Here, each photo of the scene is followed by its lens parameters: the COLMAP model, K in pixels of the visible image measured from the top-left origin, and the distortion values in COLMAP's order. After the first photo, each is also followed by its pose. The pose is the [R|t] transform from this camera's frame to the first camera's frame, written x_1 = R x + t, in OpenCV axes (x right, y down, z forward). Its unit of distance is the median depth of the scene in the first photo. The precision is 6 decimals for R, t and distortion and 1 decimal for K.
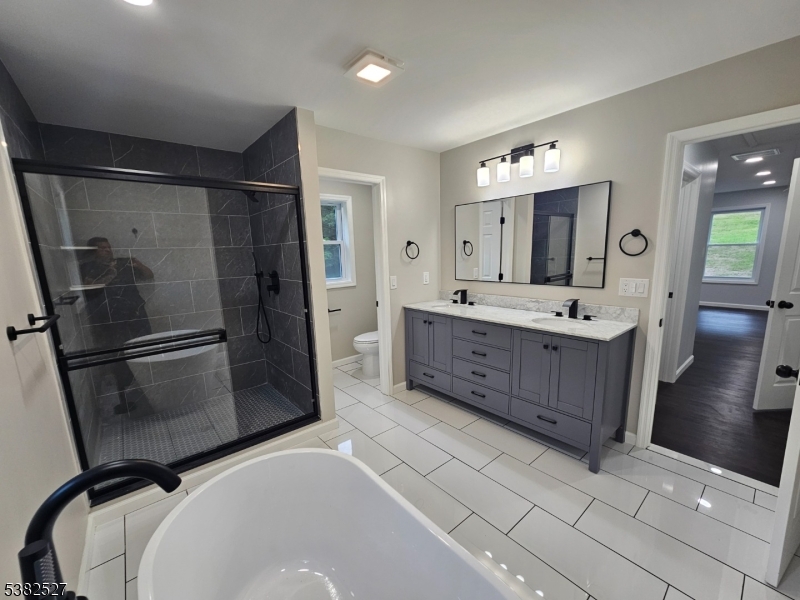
lens RADIAL K [[328.8, 0, 398.3], [0, 328.8, 309.9], [0, 0, 1]] dist [-0.006103, 0.003649]
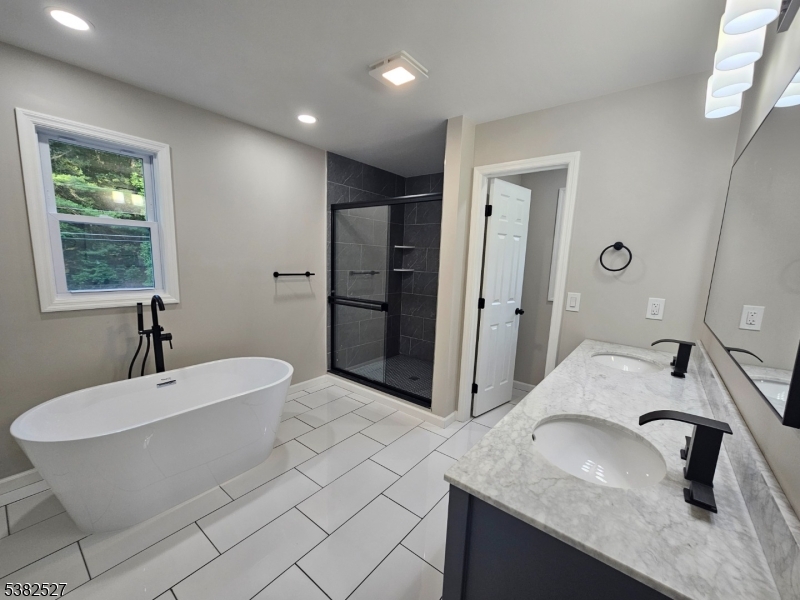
lens RADIAL K [[328.8, 0, 398.3], [0, 328.8, 309.9], [0, 0, 1]] dist [-0.006103, 0.003649]
pose [[0.201692, 0.188616, -0.961116, 0.732891], [-0.215925, 0.965703, 0.144204, -0.110642], [0.955352, 0.178444, 0.235502, 0.616789]]
